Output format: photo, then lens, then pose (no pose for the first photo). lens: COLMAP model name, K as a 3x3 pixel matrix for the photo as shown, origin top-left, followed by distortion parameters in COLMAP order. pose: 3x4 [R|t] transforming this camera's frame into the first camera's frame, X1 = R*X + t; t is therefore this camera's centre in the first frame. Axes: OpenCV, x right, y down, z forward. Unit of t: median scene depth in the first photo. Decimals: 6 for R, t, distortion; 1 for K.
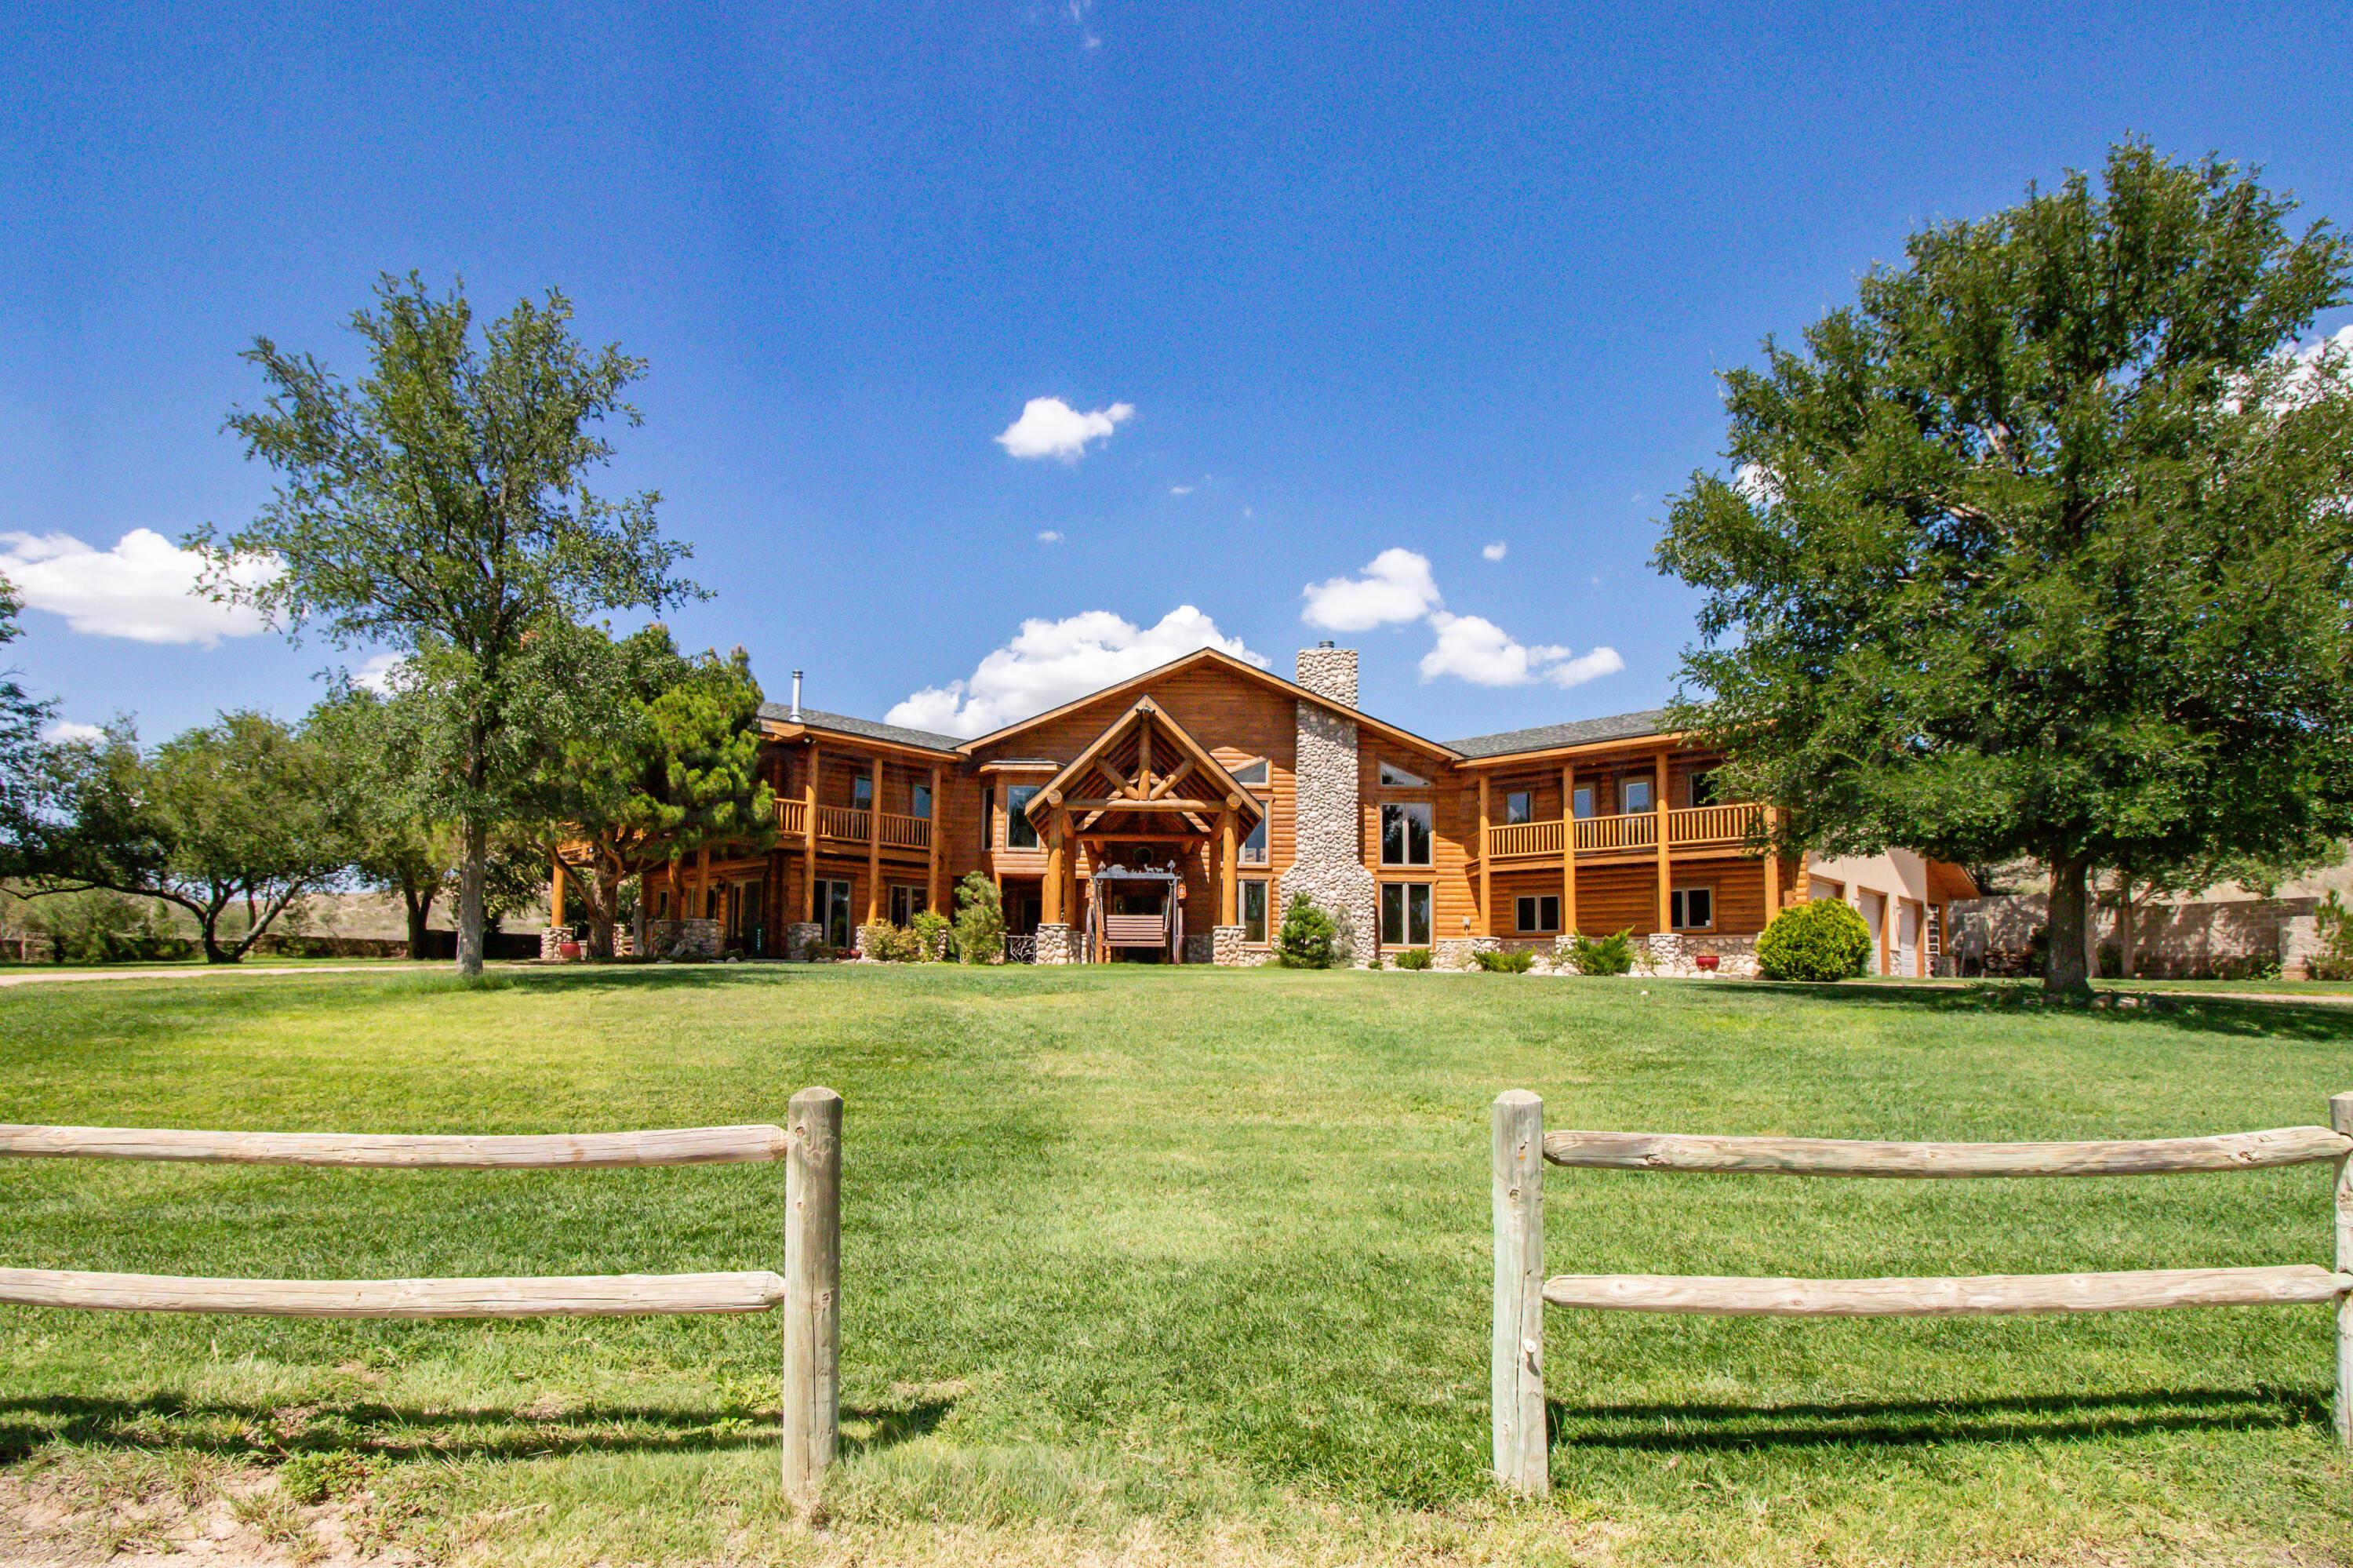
lens RADIAL K [[1195.2, 0, 1173.5], [0, 1195.2, 782.0], [0, 0, 1]] dist [-0.006320, -0.015261]
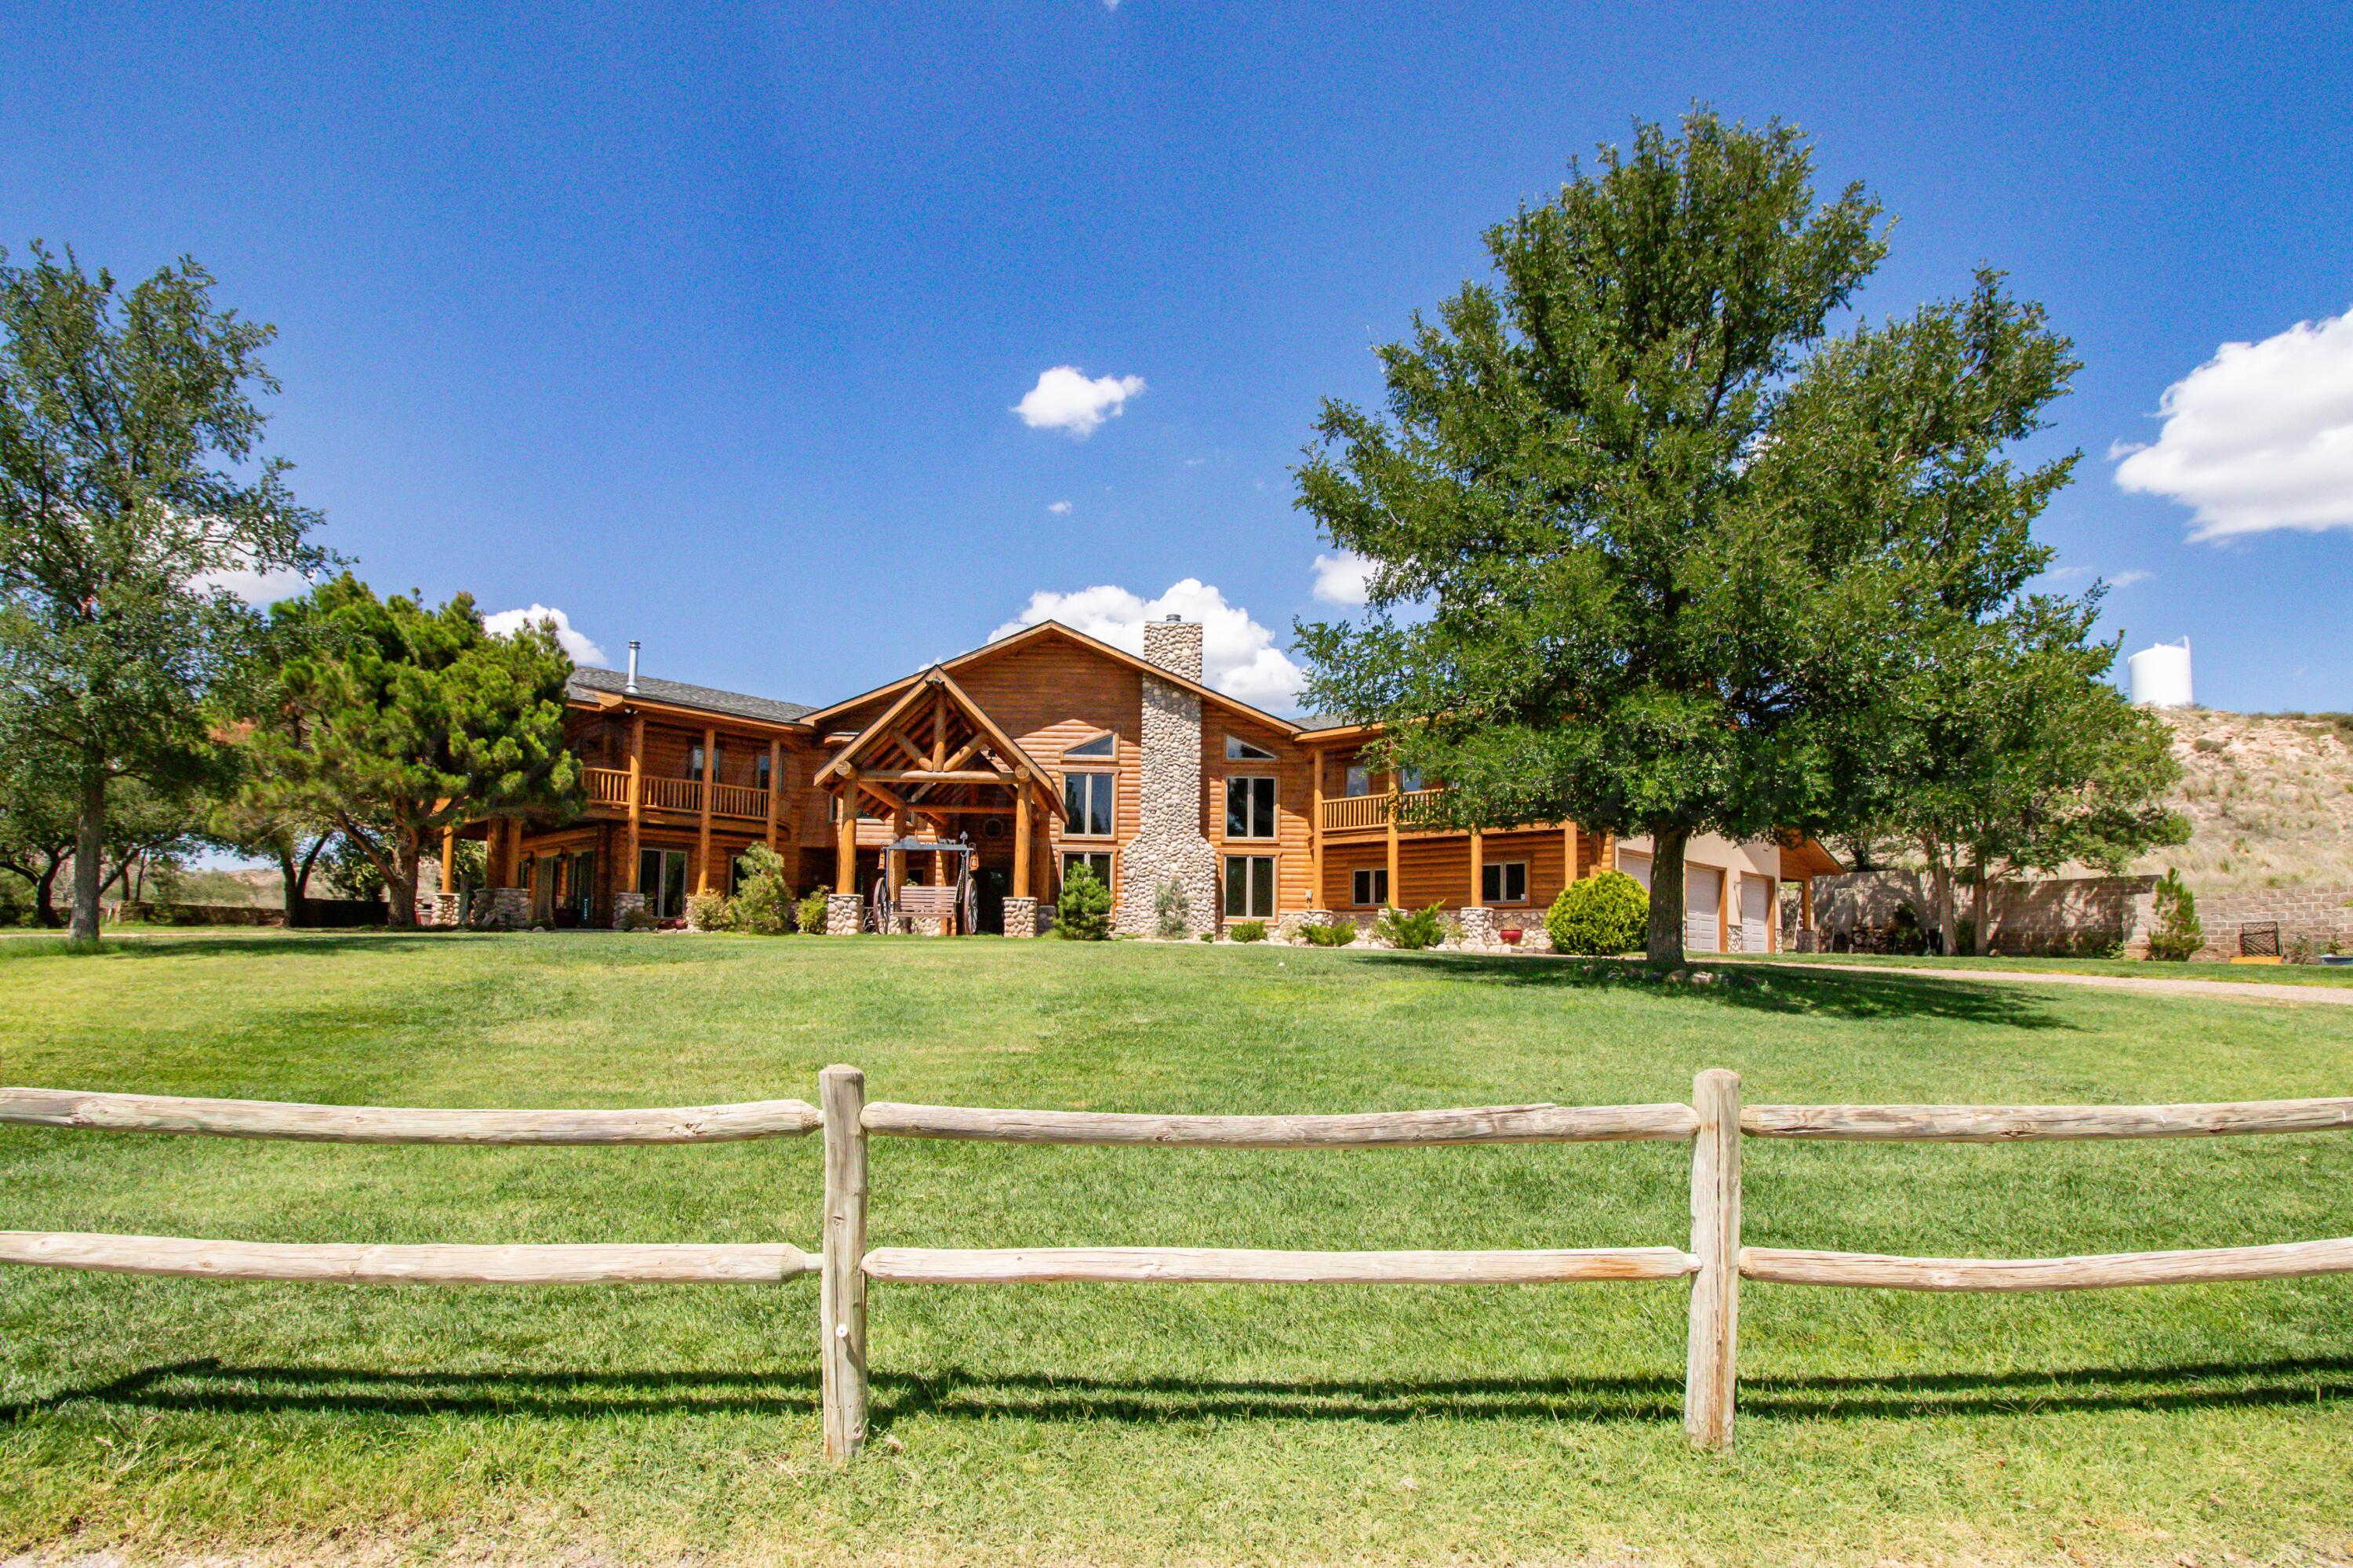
lens RADIAL K [[1195.2, 0, 1238.2], [0, 1195.2, 756.1], [0, 0, 1]] dist [-0.006320, -0.015261]
pose [[0.999839, 0.005167, 0.017156, 0.180291], [-0.005181, 0.999986, 0.000791, 0.000436], [-0.017152, -0.000879, 0.999853, -0.000894]]
